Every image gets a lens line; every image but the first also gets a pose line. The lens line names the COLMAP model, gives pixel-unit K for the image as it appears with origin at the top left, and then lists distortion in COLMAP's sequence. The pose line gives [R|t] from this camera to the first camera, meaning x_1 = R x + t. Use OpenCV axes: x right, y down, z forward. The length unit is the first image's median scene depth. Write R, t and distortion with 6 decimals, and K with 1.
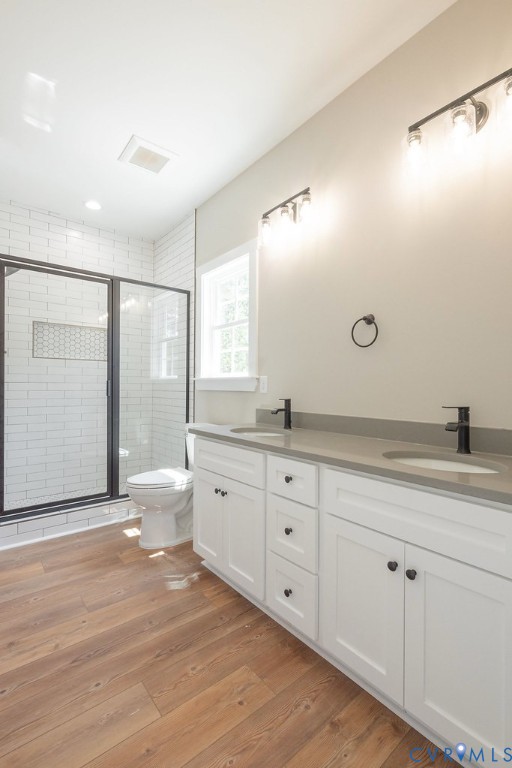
lens RADIAL K [[347.8, 0, 256.0], [0, 347.8, 384.0], [0, 0, 1]] dist [0.002393, 0.000313]
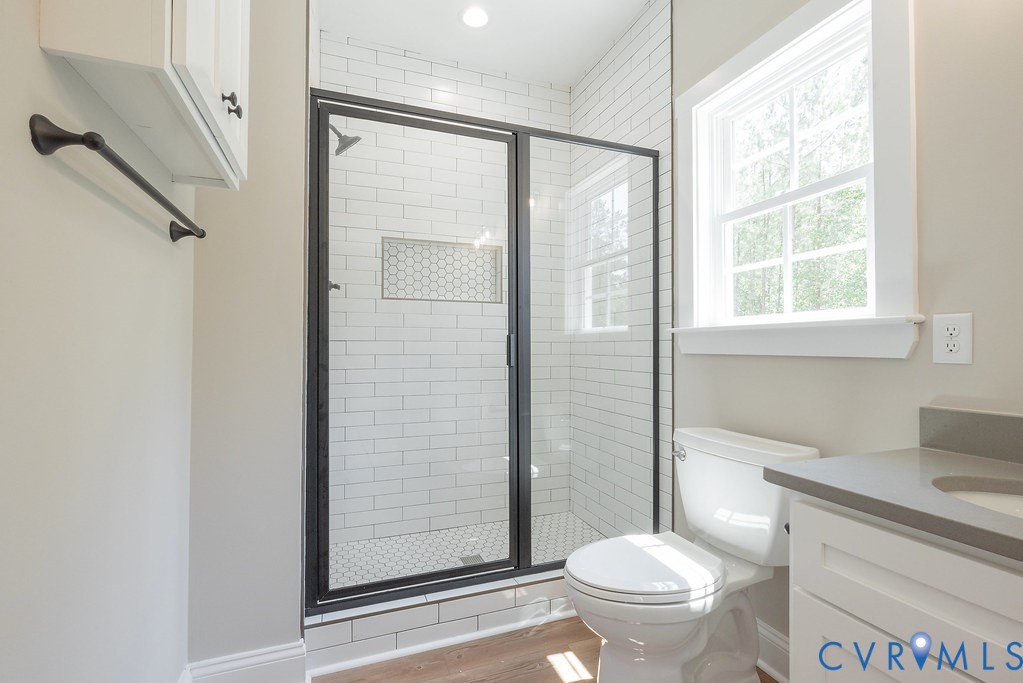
lens RADIAL K [[463.3, 0, 511.5], [0, 463.3, 341.5], [0, 0, 1]] dist [0.002393, 0.000313]
pose [[0.949388, -0.009202, -0.313970, -0.188599], [0.007771, 0.999953, -0.005810, 0.002924], [0.314008, 0.003077, 0.949415, 0.325982]]
